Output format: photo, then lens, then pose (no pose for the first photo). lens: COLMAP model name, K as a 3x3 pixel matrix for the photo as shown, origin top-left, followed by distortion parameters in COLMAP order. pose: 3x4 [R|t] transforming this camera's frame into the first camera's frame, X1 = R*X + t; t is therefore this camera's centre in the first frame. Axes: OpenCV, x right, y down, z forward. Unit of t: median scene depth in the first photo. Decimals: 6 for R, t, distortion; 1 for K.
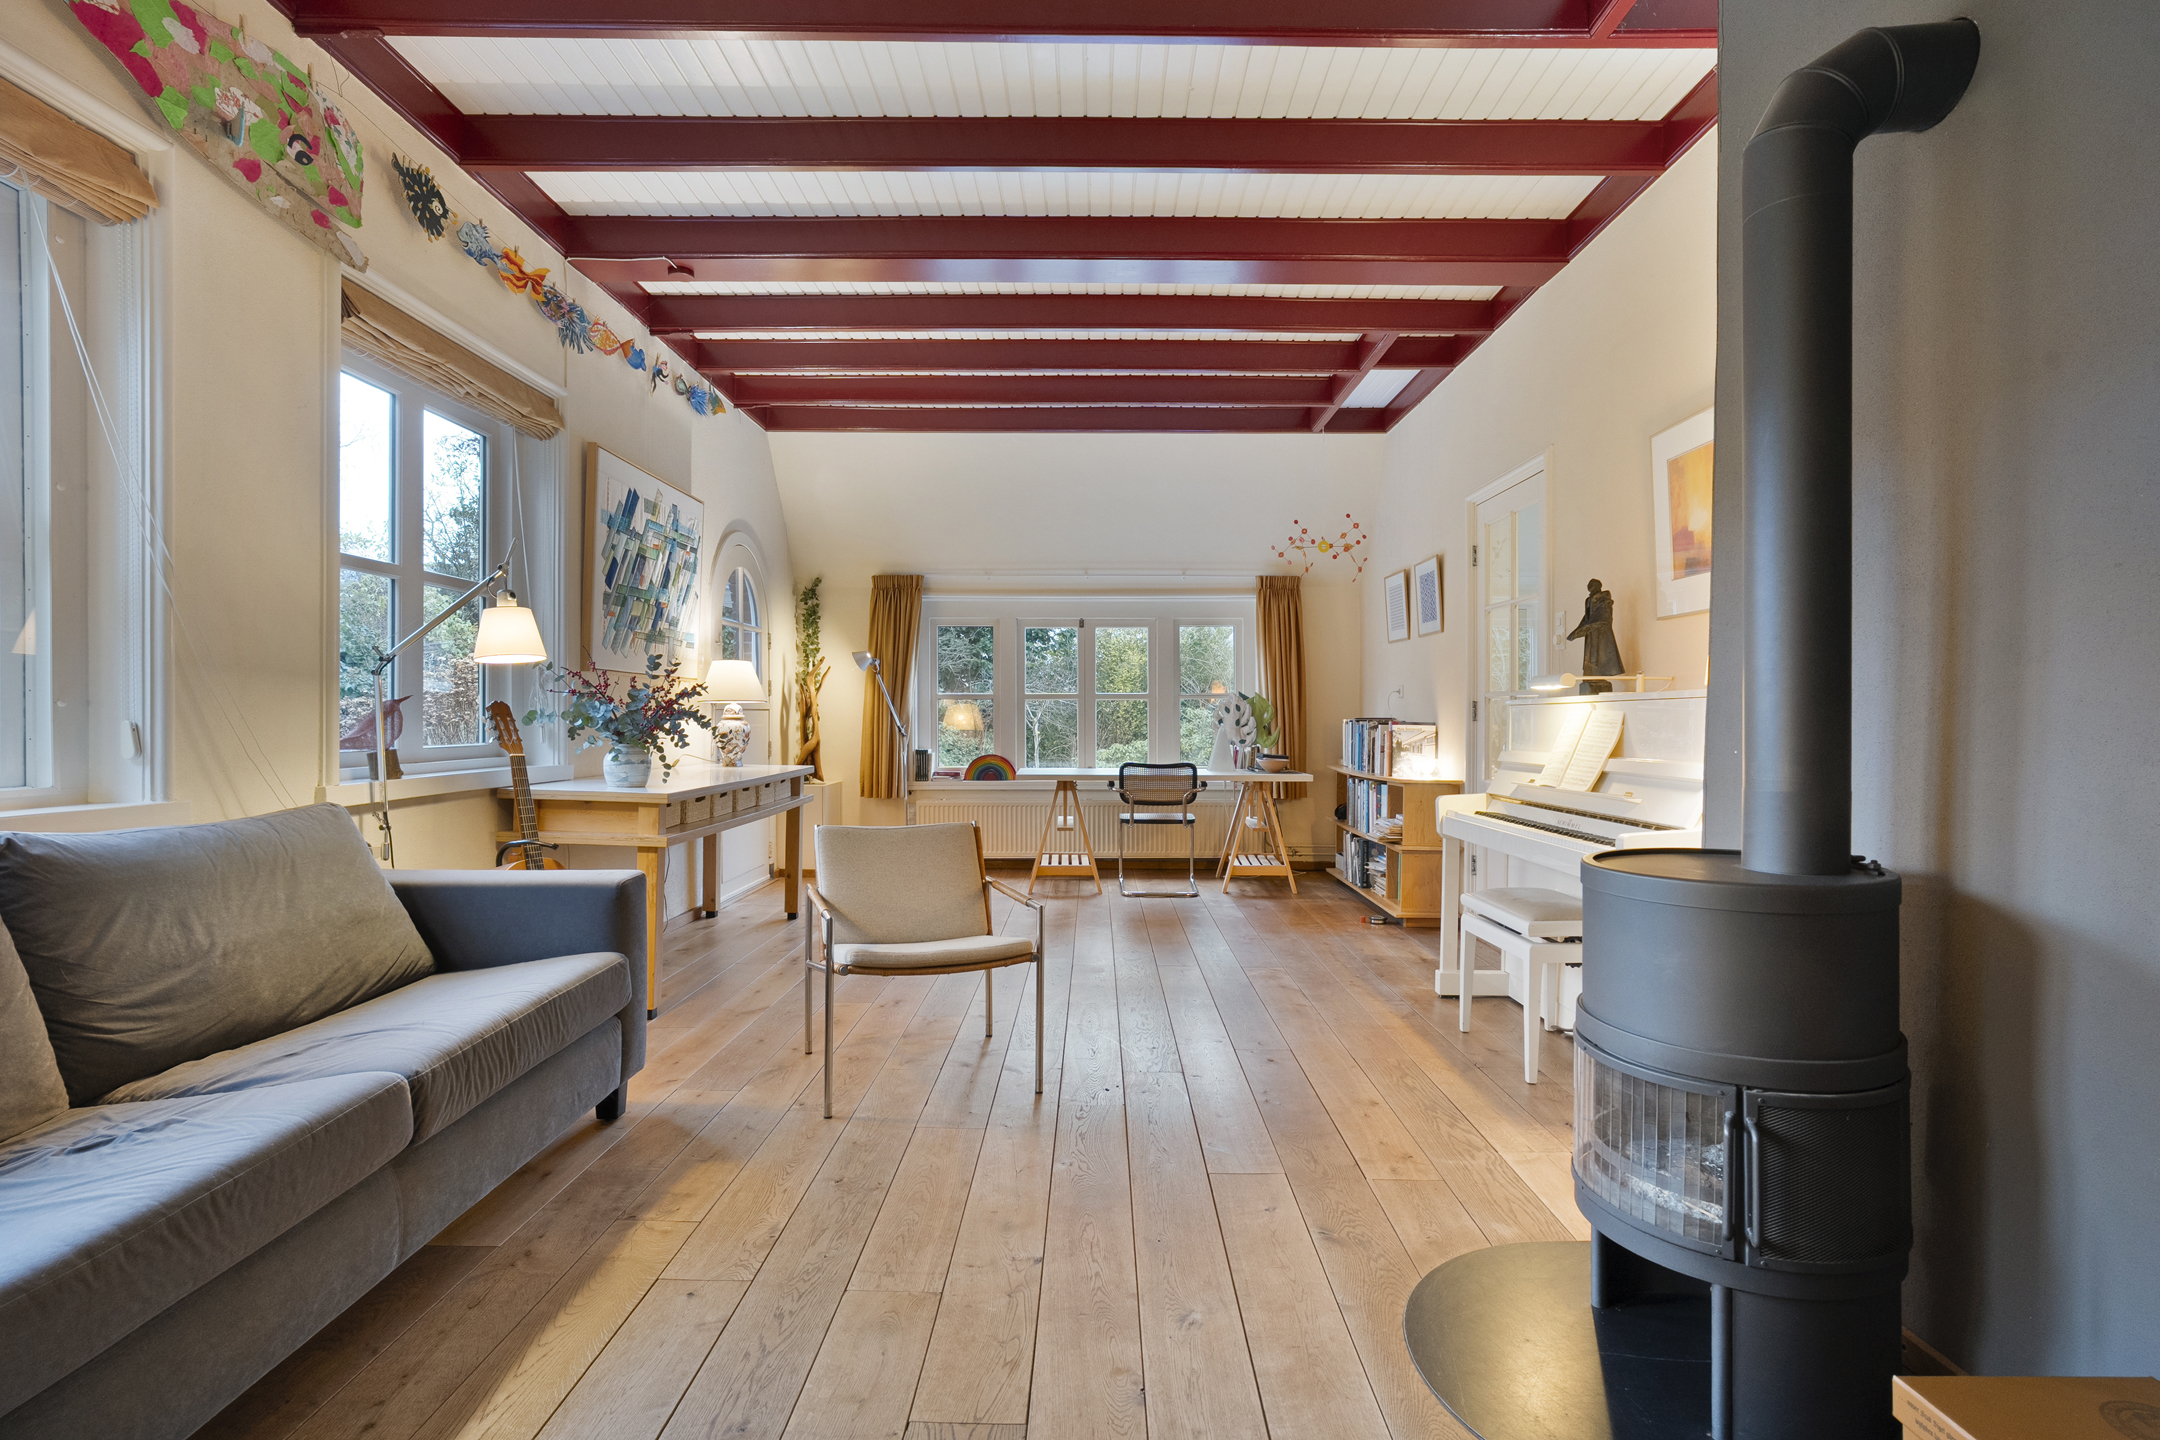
lens RADIAL K [[1047.2, 0, 1084.2], [0, 1047.2, 719.4], [0, 0, 1]] dist [-0.037719, 0.023875]
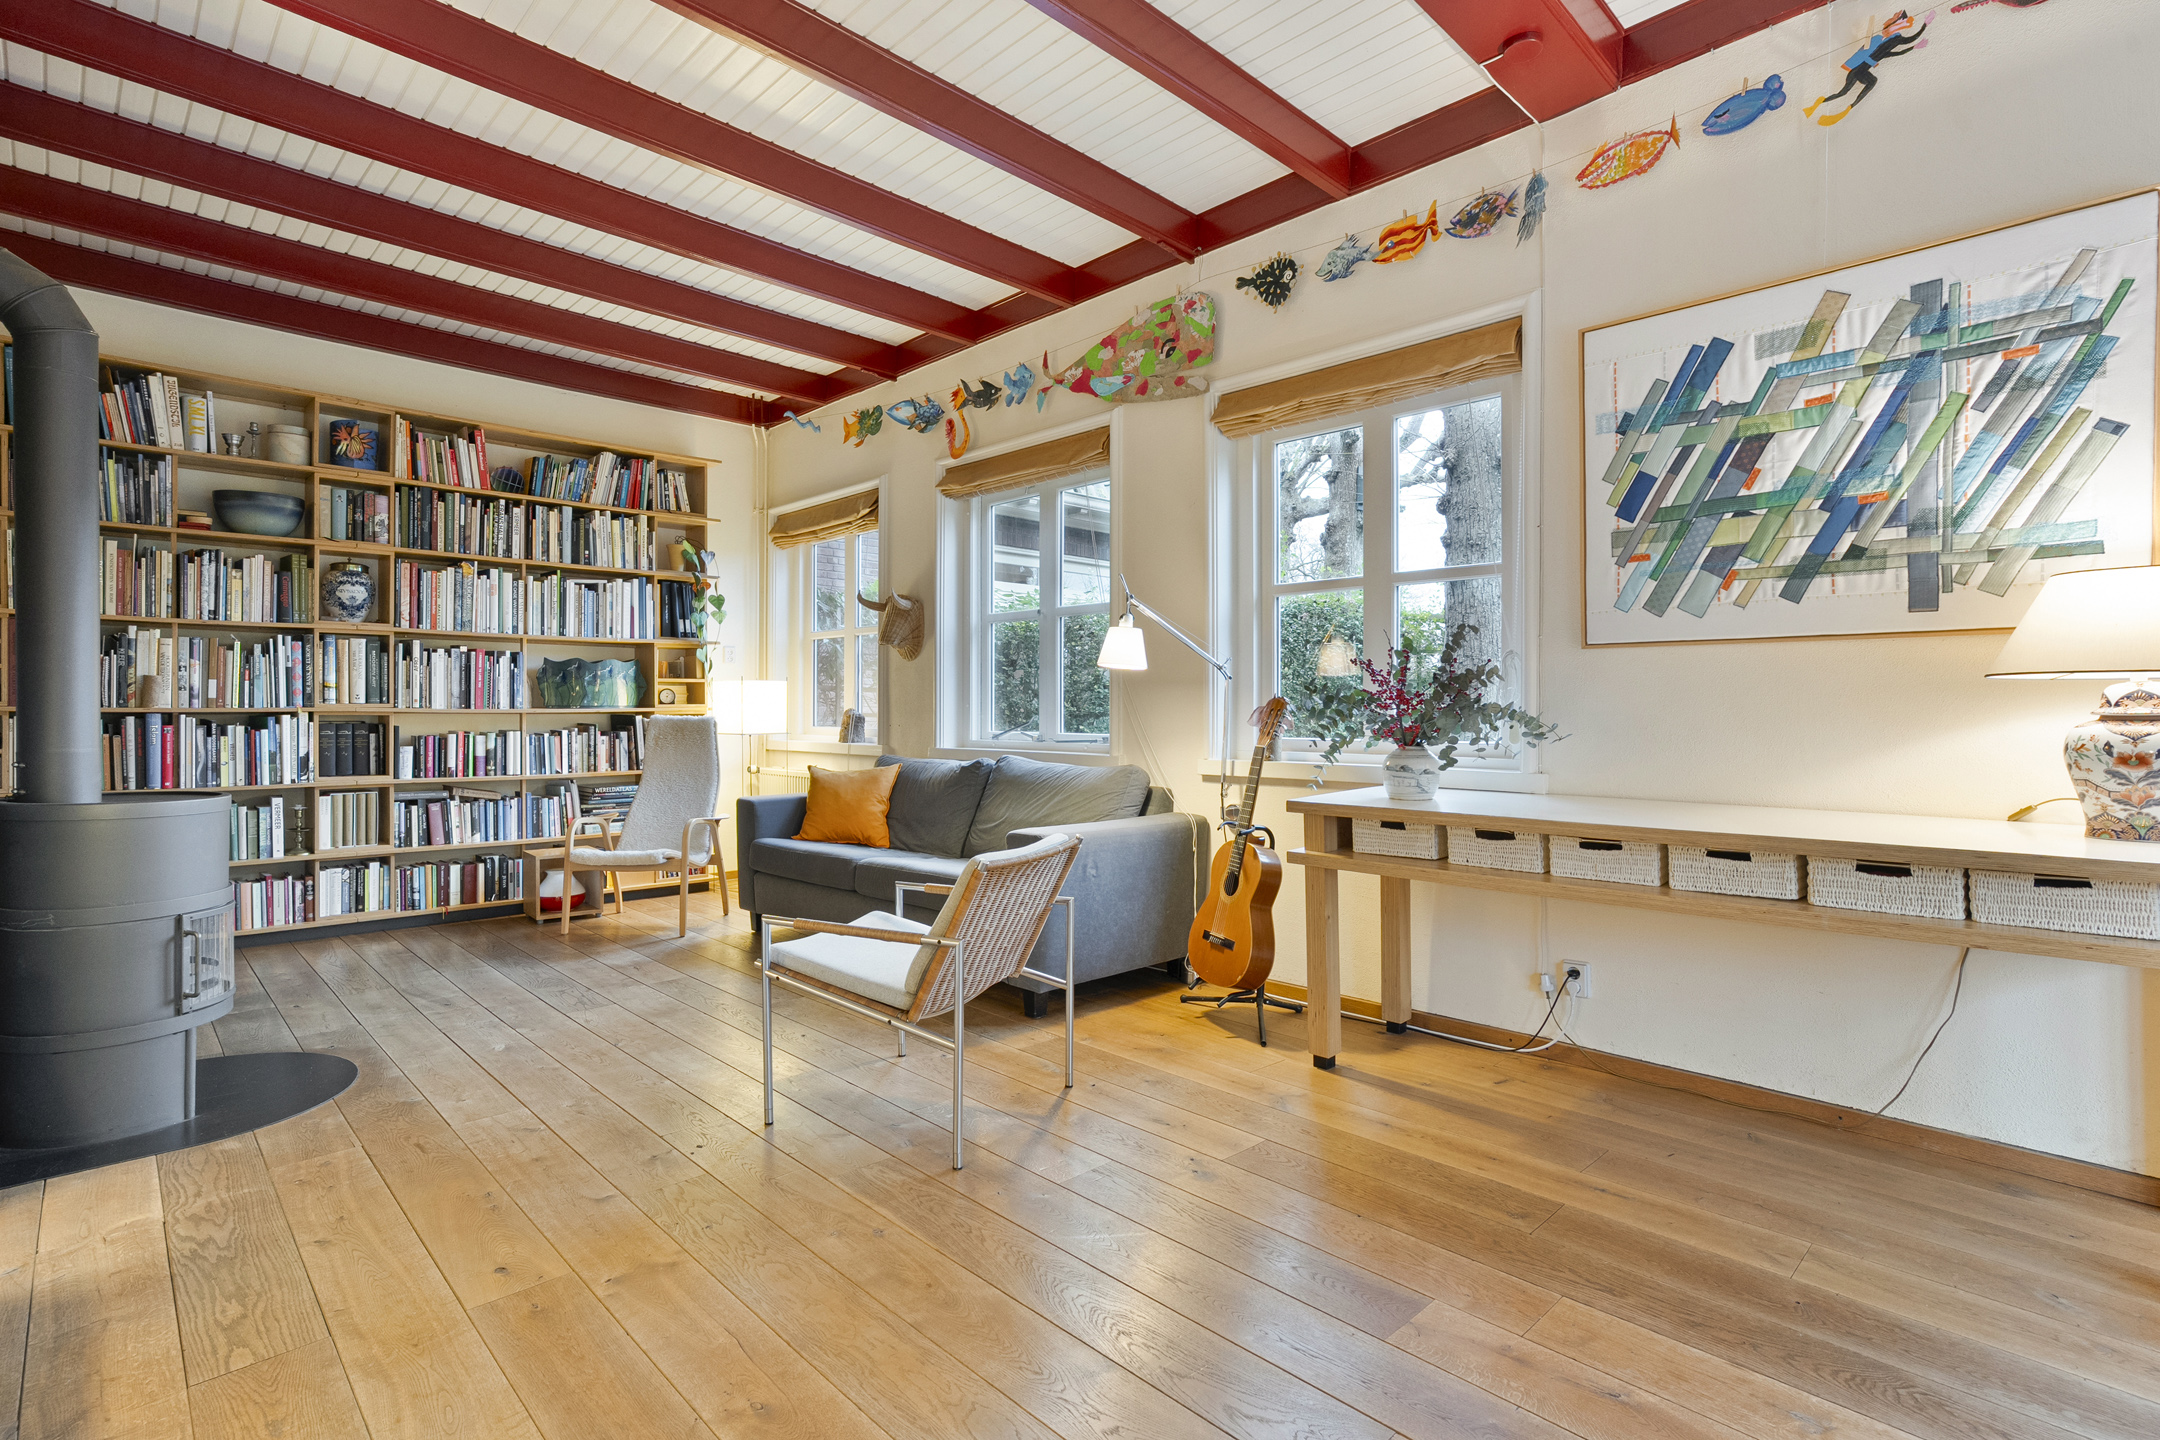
lens RADIAL K [[1047.2, 0, 1084.2], [0, 1047.2, 719.4], [0, 0, 1]] dist [-0.037719, 0.023875]
pose [[-0.711196, -0.000064, -0.702994, 0.179956], [-0.007708, 0.999941, 0.007706, -0.000839], [0.702952, 0.010899, -0.711154, 0.833377]]
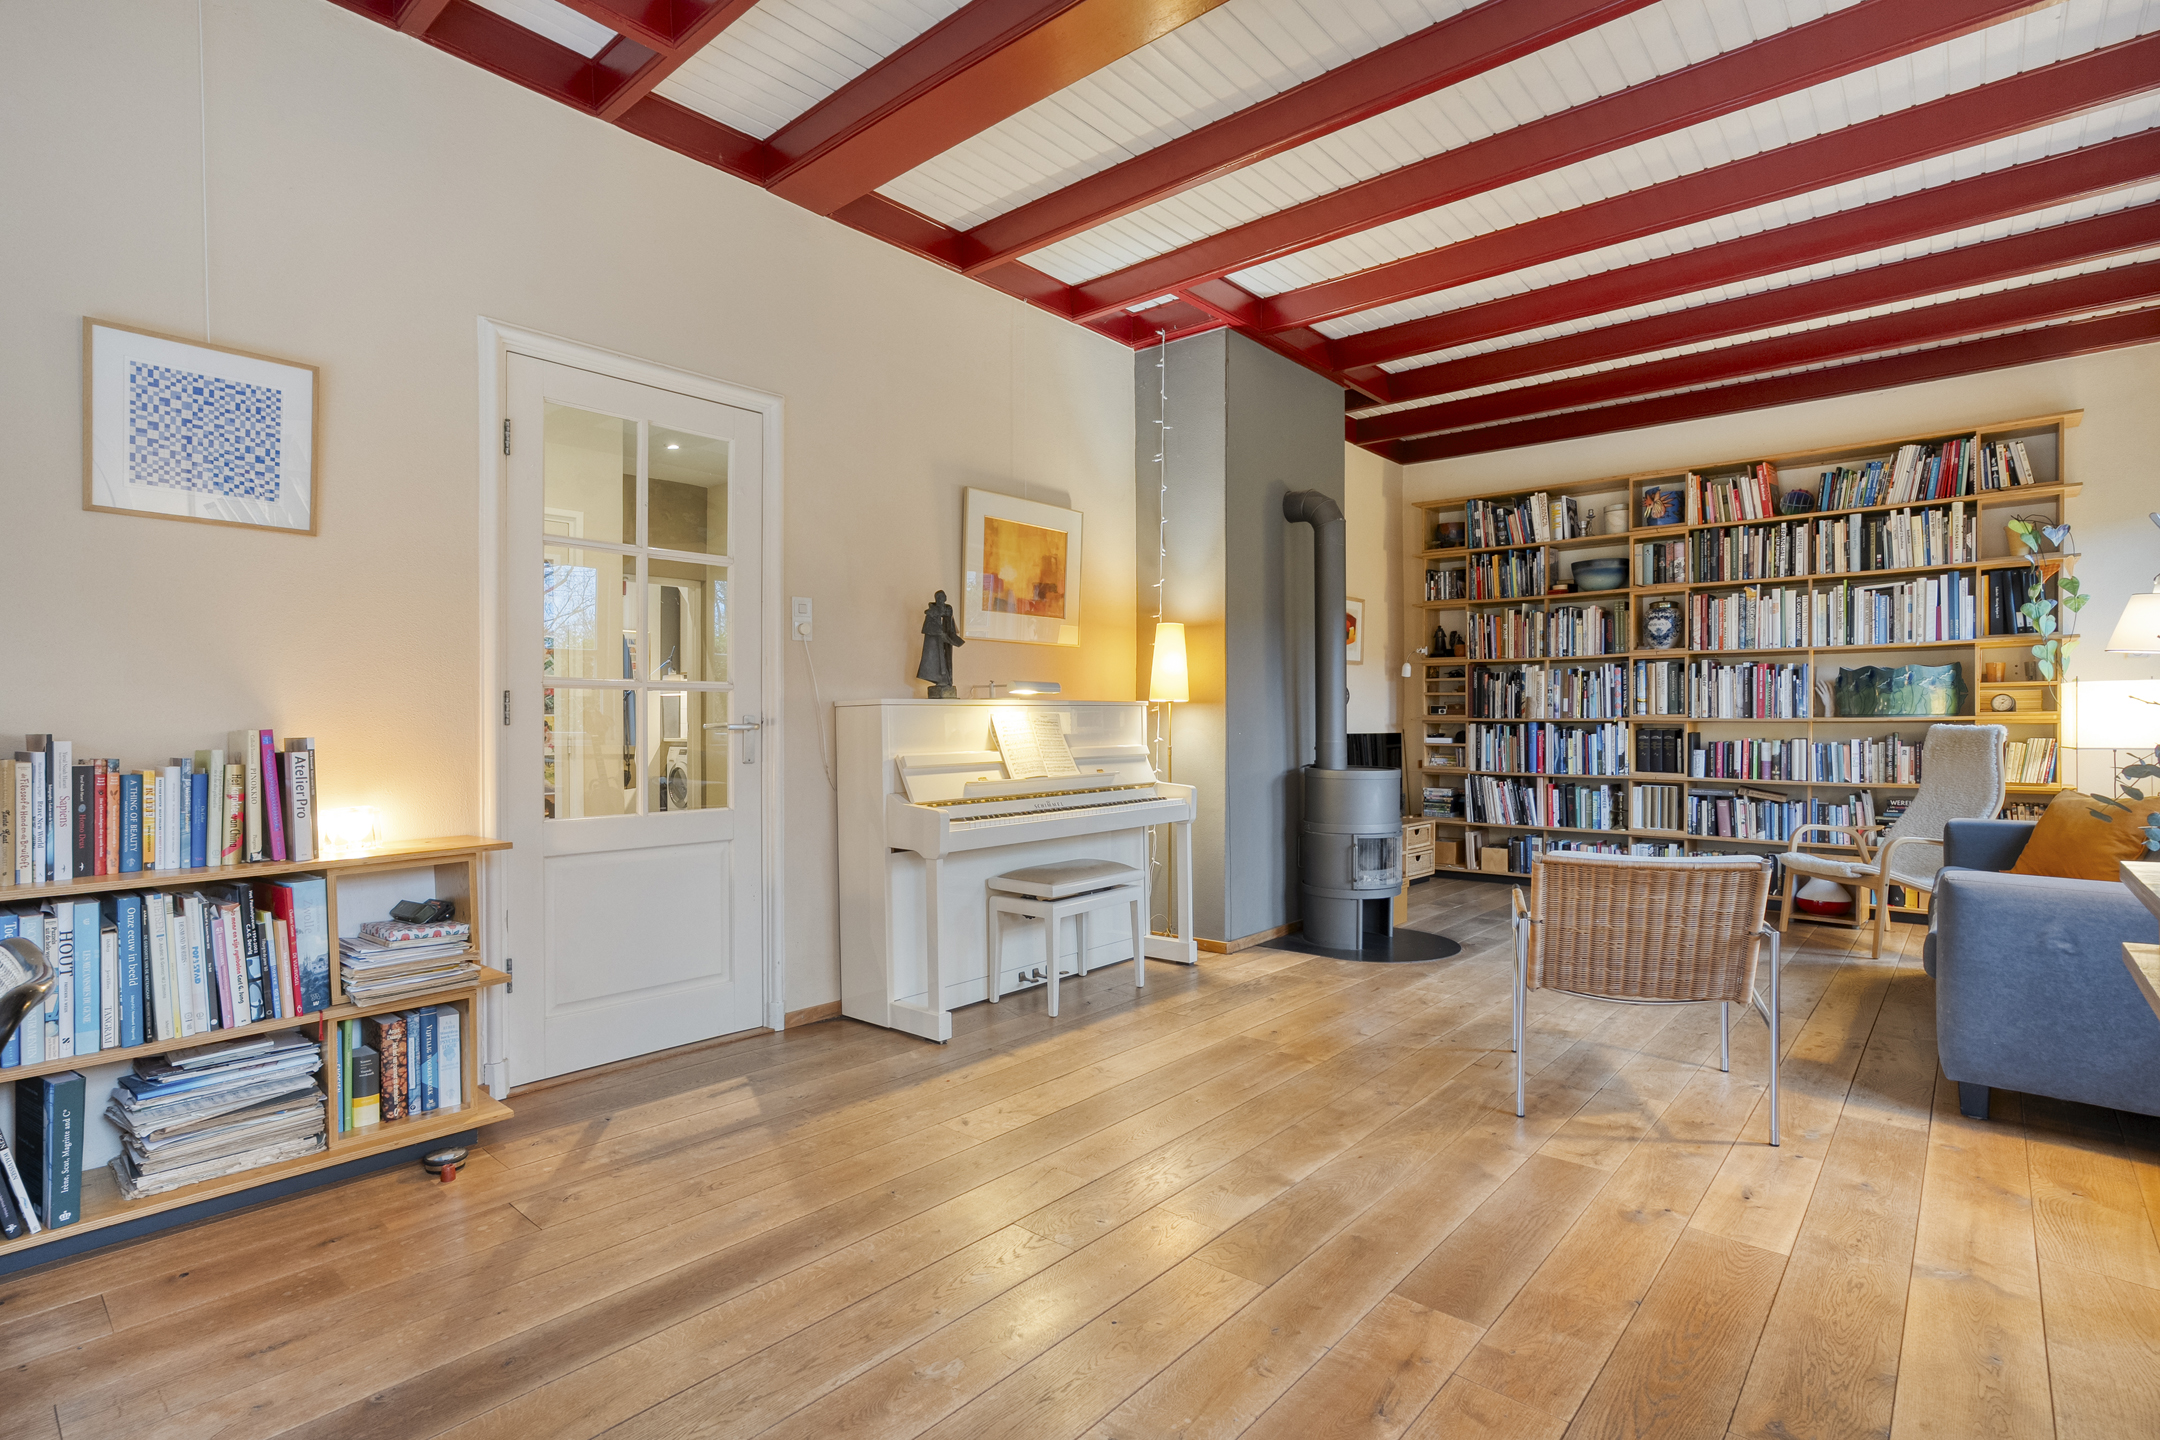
lens RADIAL K [[1047.2, 0, 1084.2], [0, 1047.2, 719.4], [0, 0, 1]] dist [-0.037719, 0.023875]
pose [[-0.759050, -0.002077, 0.651028, -0.190924], [0.001286, 0.999988, 0.004690, -0.002882], [-0.651030, 0.004397, -0.759039, 0.979128]]
